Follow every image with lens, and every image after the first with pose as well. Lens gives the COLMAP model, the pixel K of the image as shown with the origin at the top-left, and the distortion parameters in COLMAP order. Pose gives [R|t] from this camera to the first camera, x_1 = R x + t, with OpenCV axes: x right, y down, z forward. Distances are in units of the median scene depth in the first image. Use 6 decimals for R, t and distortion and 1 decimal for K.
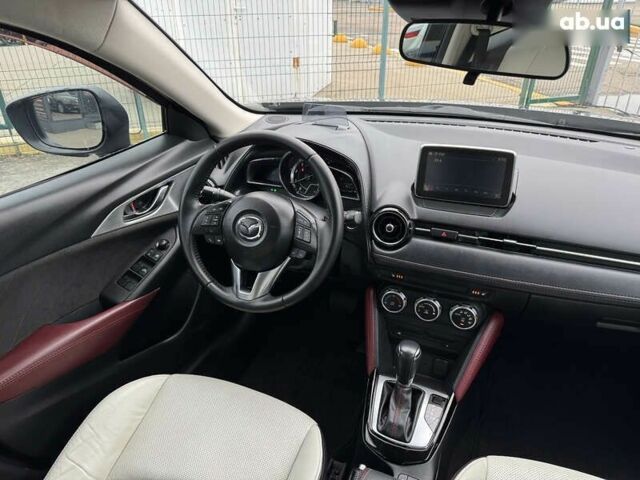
lens RADIAL K [[447.9, 0, 316.9], [0, 447.9, 241.4], [0, 0, 1]] dist [0.158914, -0.274890]
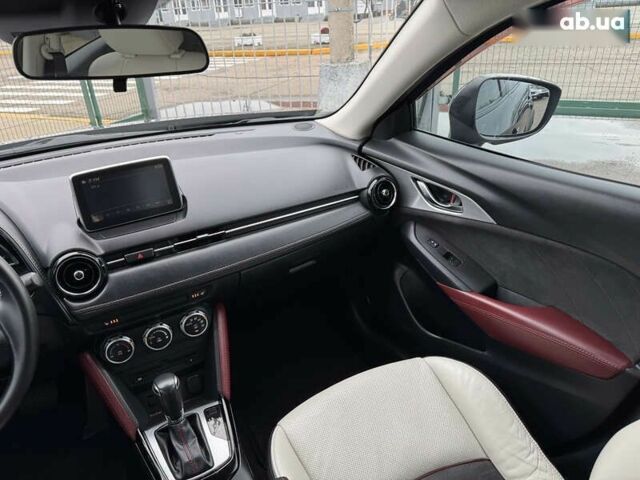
lens RADIAL K [[449.0, 0, 322.3], [0, 449.0, 243.2], [0, 0, 1]] dist [0.069165, -0.119264]
pose [[0.617055, -0.379562, 0.689330, -0.121005], [0.415526, 0.901063, 0.124188, 0.000330], [-0.668268, 0.209804, 0.713723, 0.071897]]
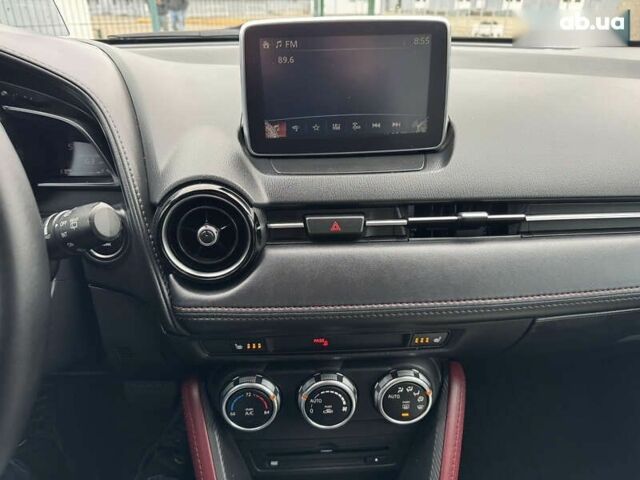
lens RADIAL K [[447.9, 0, 316.9], [0, 447.9, 241.4], [0, 0, 1]] dist [0.158914, -0.274890]
pose [[0.904959, -0.186039, 0.382672, 0.096517], [0.200415, 0.979708, 0.002343, -0.006562], [-0.375343, 0.074573, 0.923881, 0.601649]]
